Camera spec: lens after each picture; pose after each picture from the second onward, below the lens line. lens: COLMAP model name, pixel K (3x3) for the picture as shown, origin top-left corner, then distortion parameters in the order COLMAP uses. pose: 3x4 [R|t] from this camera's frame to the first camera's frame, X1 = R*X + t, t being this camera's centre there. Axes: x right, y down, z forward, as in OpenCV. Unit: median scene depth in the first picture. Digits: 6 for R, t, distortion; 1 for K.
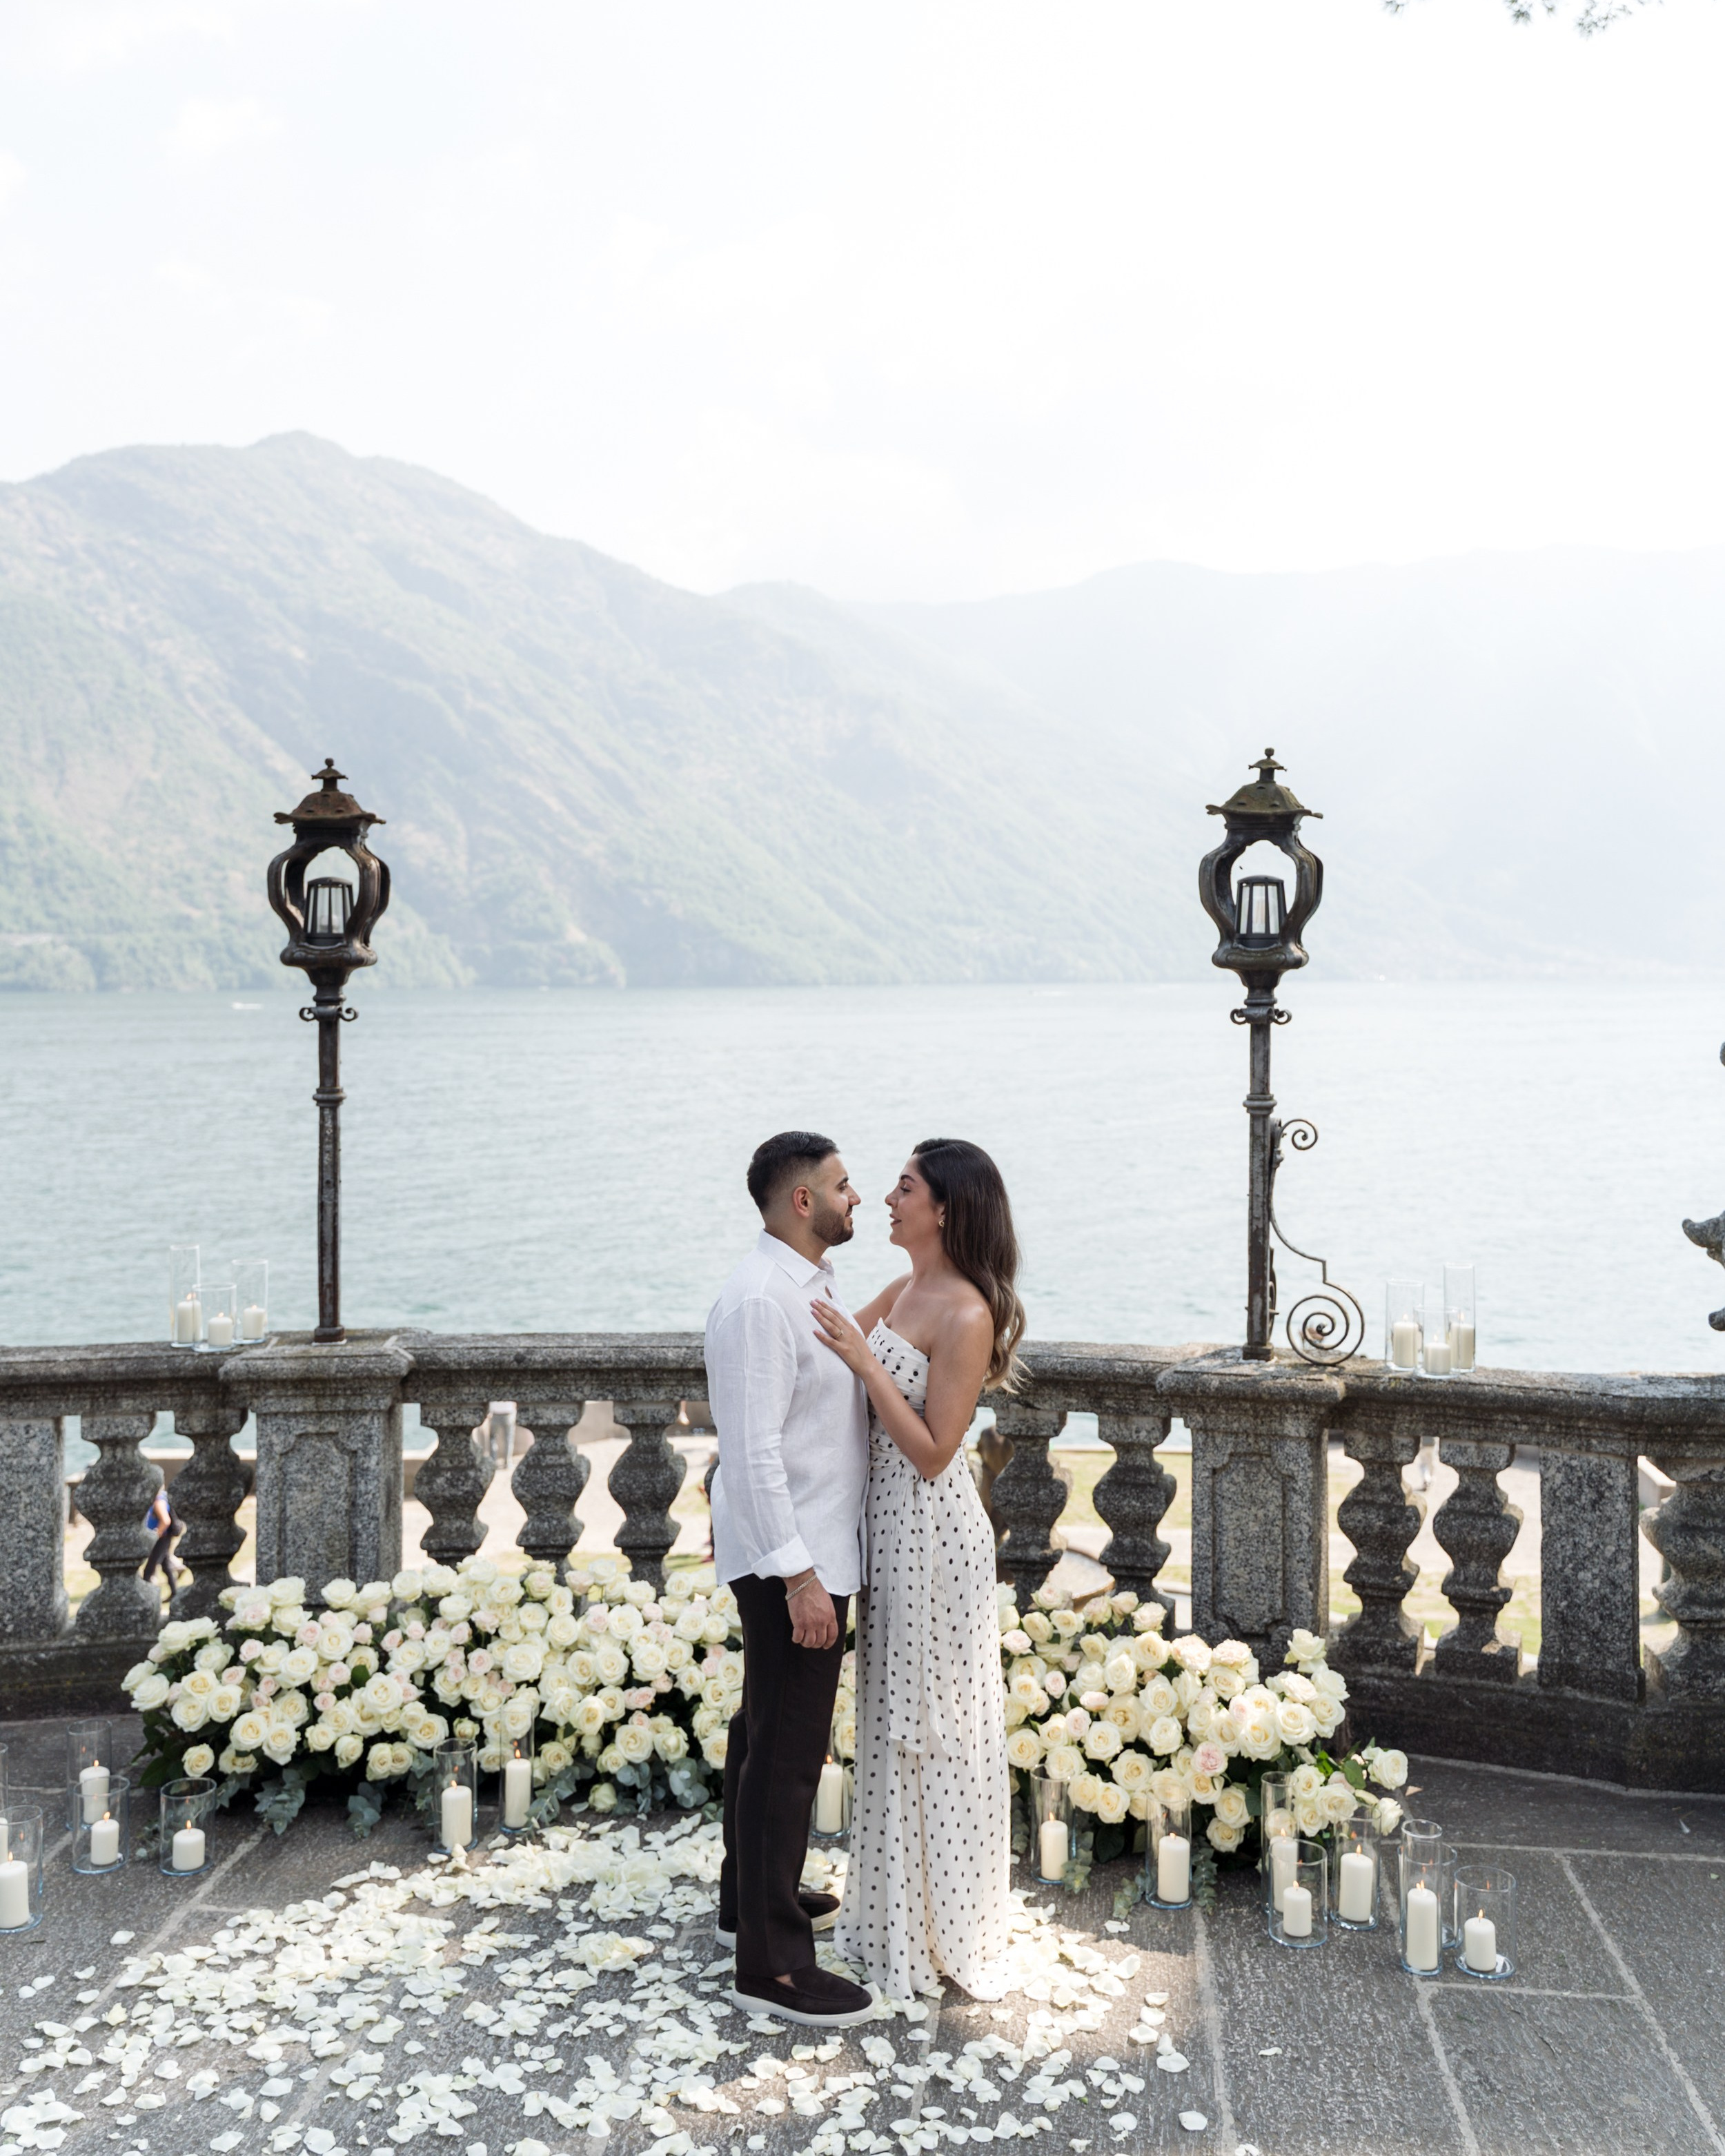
lens RADIAL K [[2073.3, 0, 863.9], [0, 2073.3, 1080.6], [0, 0, 1]] dist [-0.001765, 0.000000]
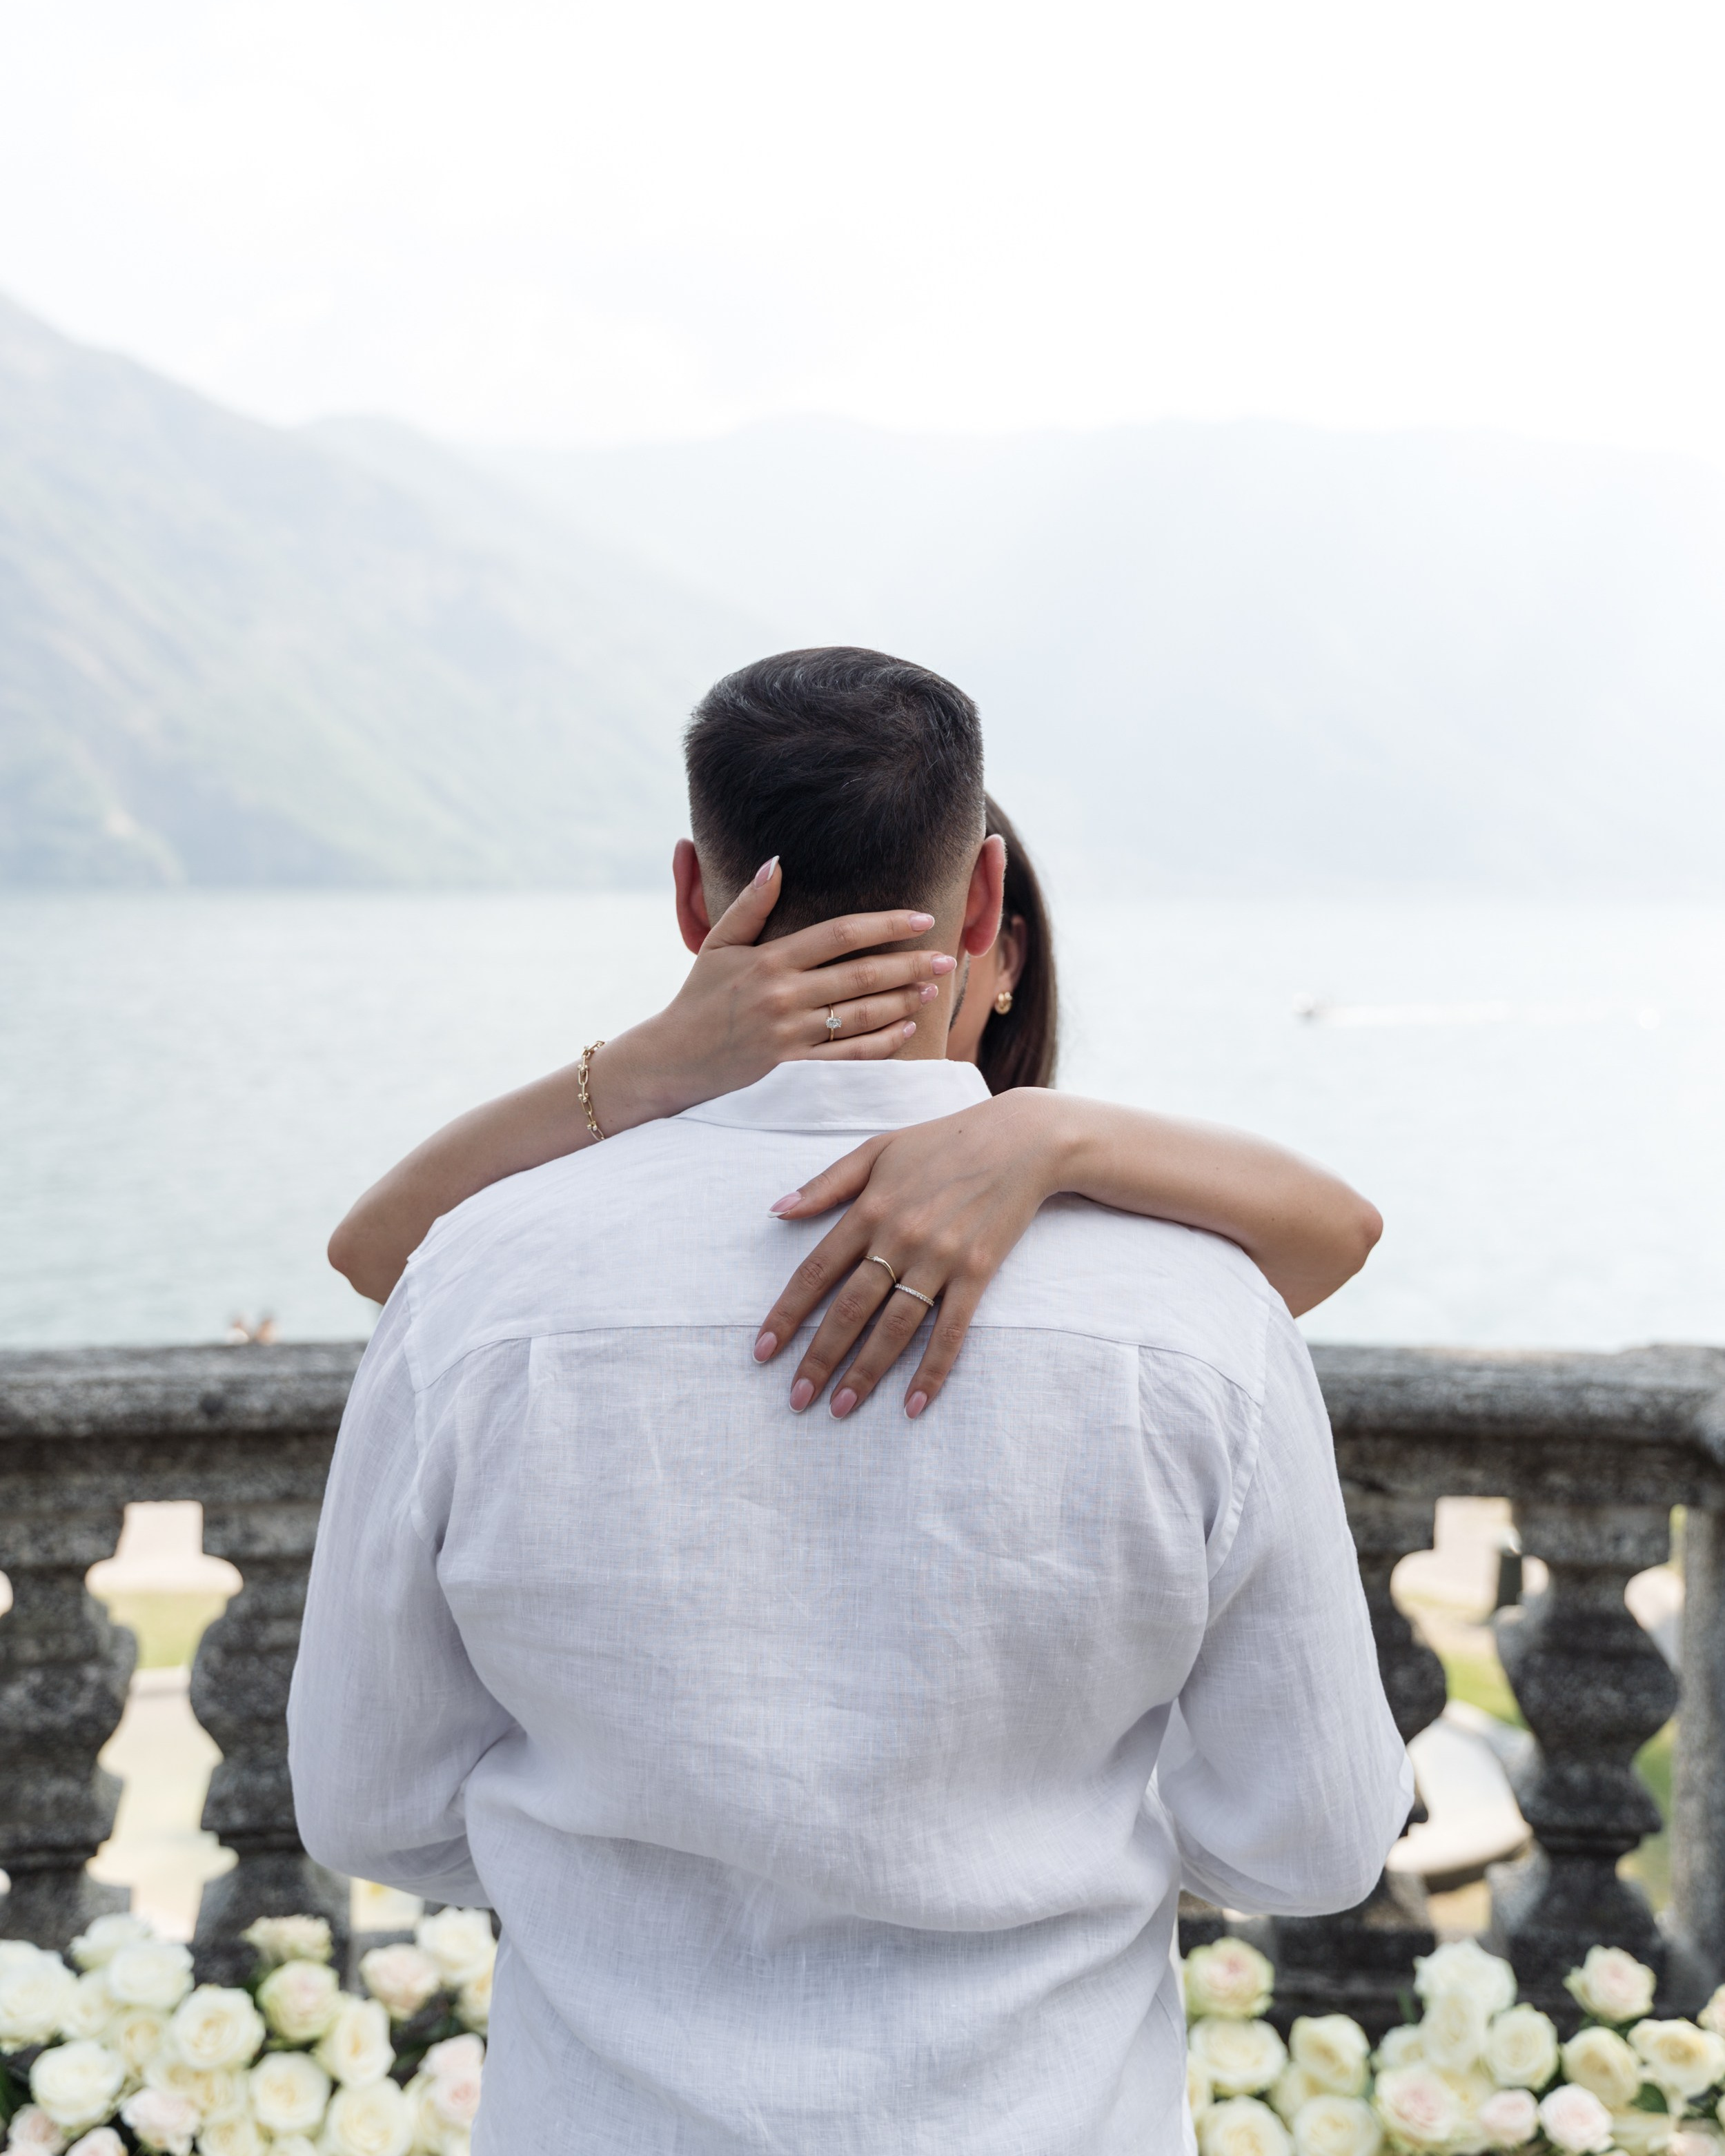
lens RADIAL K [[2224.6, 0, 861.5], [0, 2224.6, 1078.9], [0, 0, 1]] dist [-0.009893, 0.000000]
pose [[0.981902, 0.005309, 0.189315, -0.120297], [-0.010362, 0.999616, 0.025710, 0.052948], [-0.189106, -0.027206, 0.981580, 0.521427]]
